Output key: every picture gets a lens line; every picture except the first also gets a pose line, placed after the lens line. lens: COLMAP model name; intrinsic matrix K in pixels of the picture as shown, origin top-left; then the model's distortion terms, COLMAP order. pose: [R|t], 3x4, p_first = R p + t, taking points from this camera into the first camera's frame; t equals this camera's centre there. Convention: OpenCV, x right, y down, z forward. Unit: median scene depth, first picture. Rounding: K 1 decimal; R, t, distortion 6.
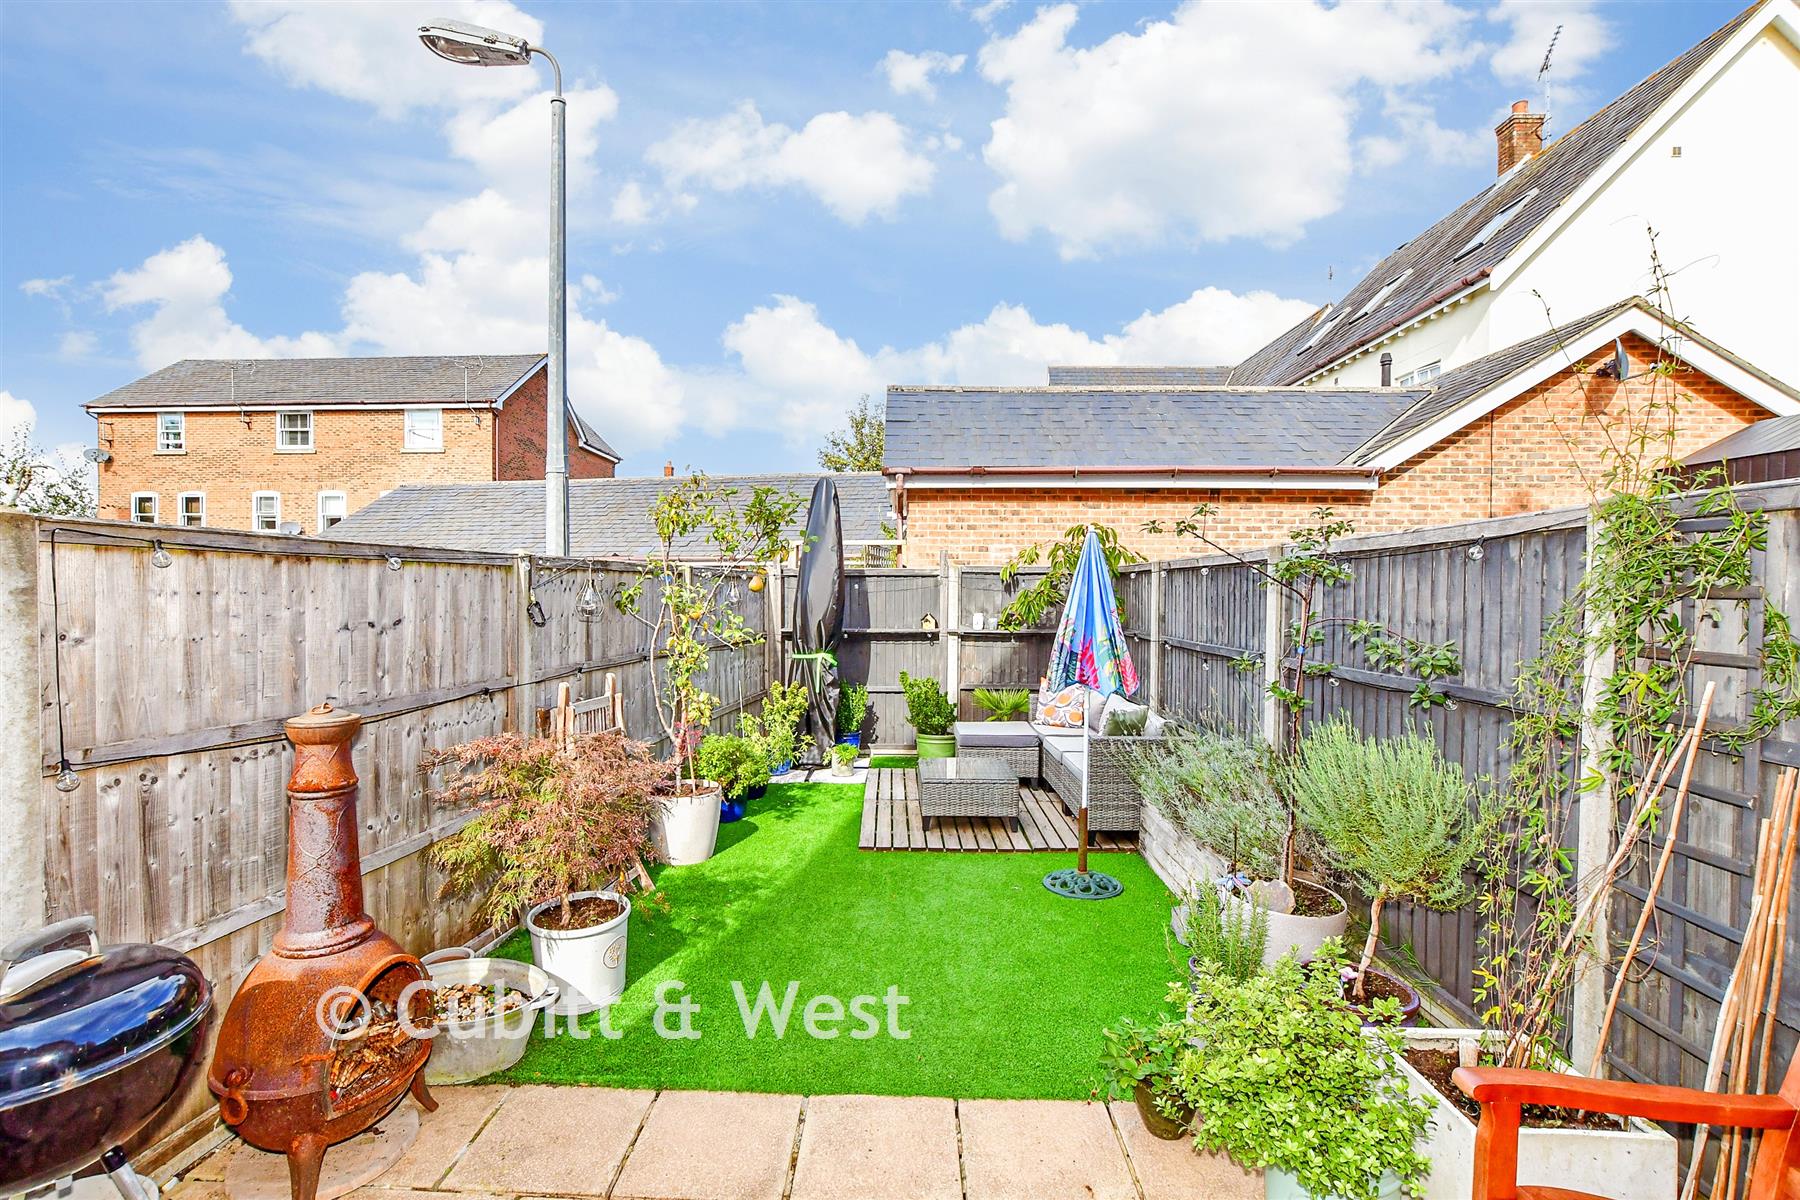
lens RADIAL K [[790.1, 0, 891.8], [0, 790.1, 605.3], [0, 0, 1]] dist [0.001511, 0.000180]
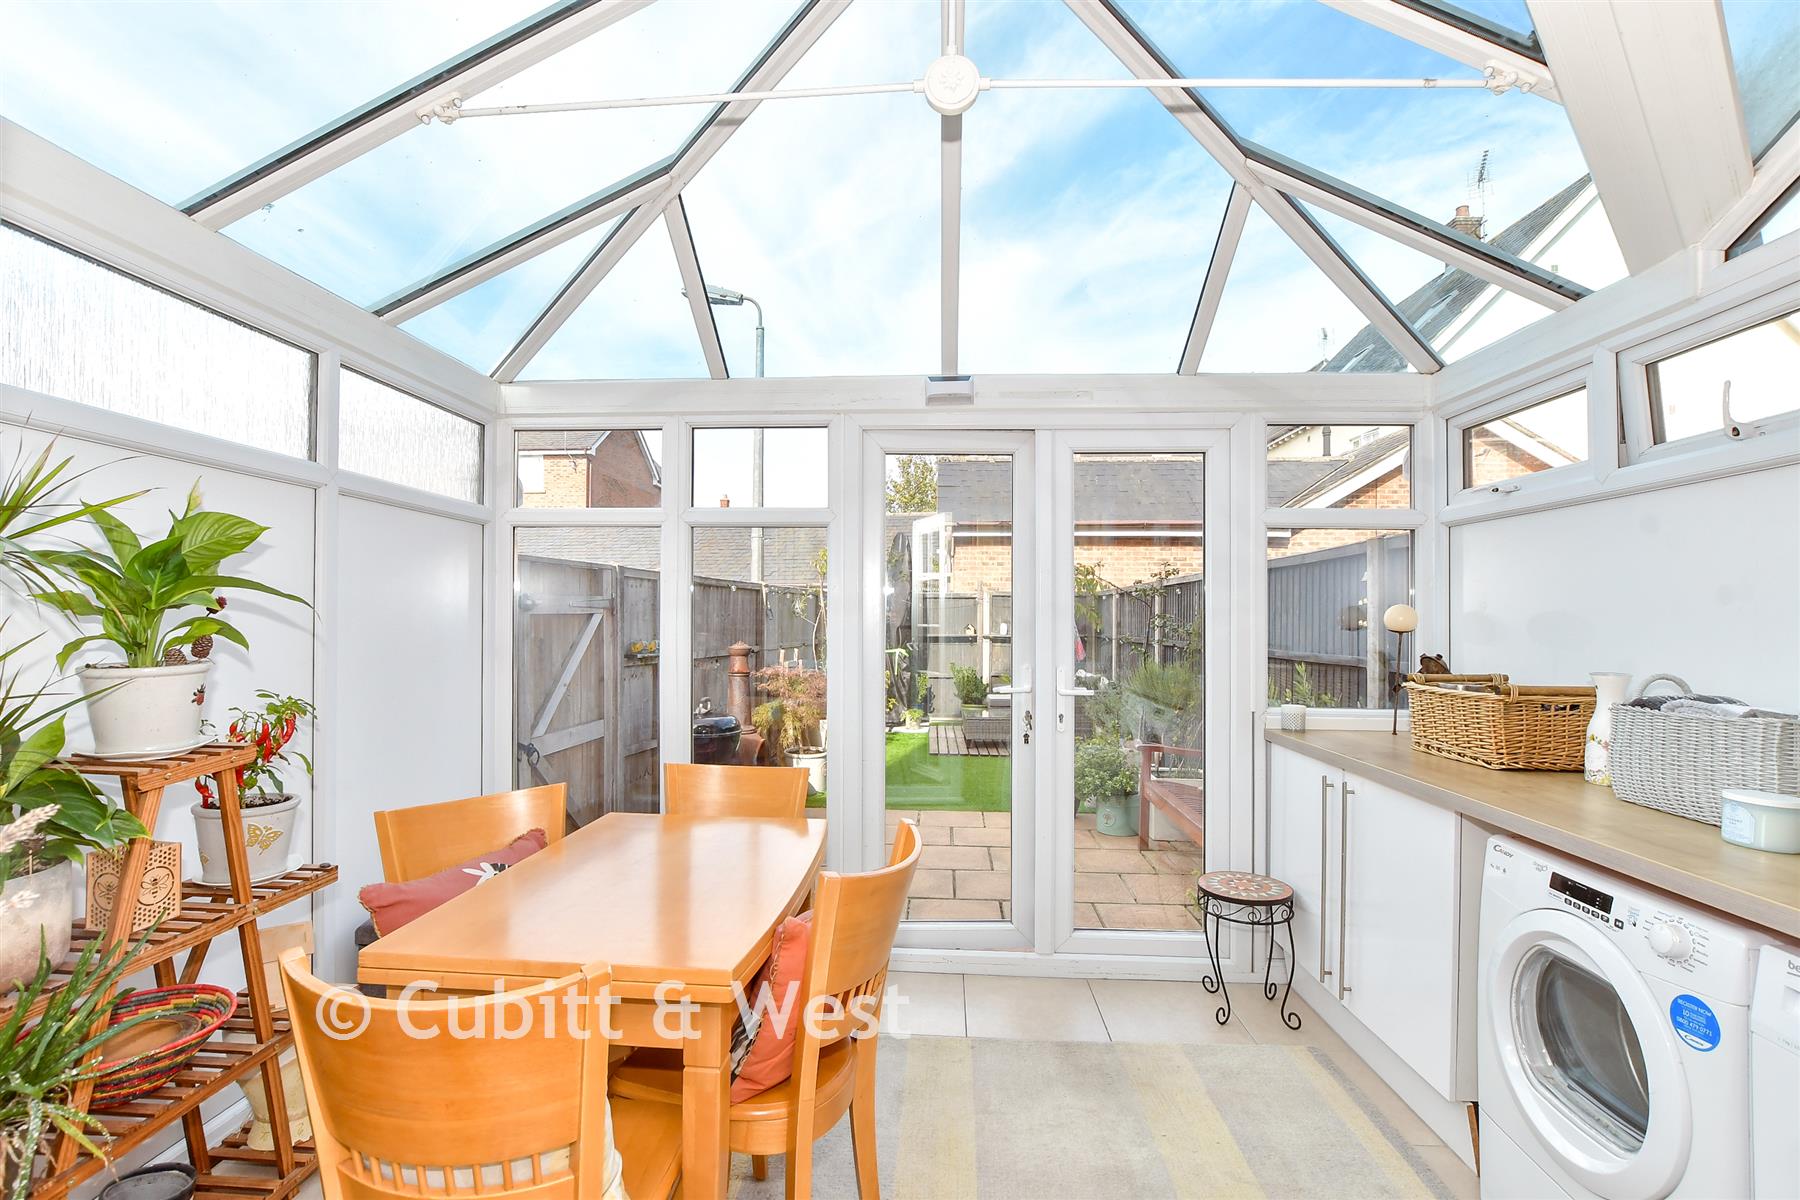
lens RADIAL K [[790.1, 0, 897.4], [0, 790.1, 611.0], [0, 0, 1]] dist [0.001511, 0.000180]
pose [[0.999117, 0.001622, -0.041991, -0.024842], [-0.002720, 0.999656, -0.026100, 0.024860], [0.041934, 0.026192, 0.998777, -0.458350]]
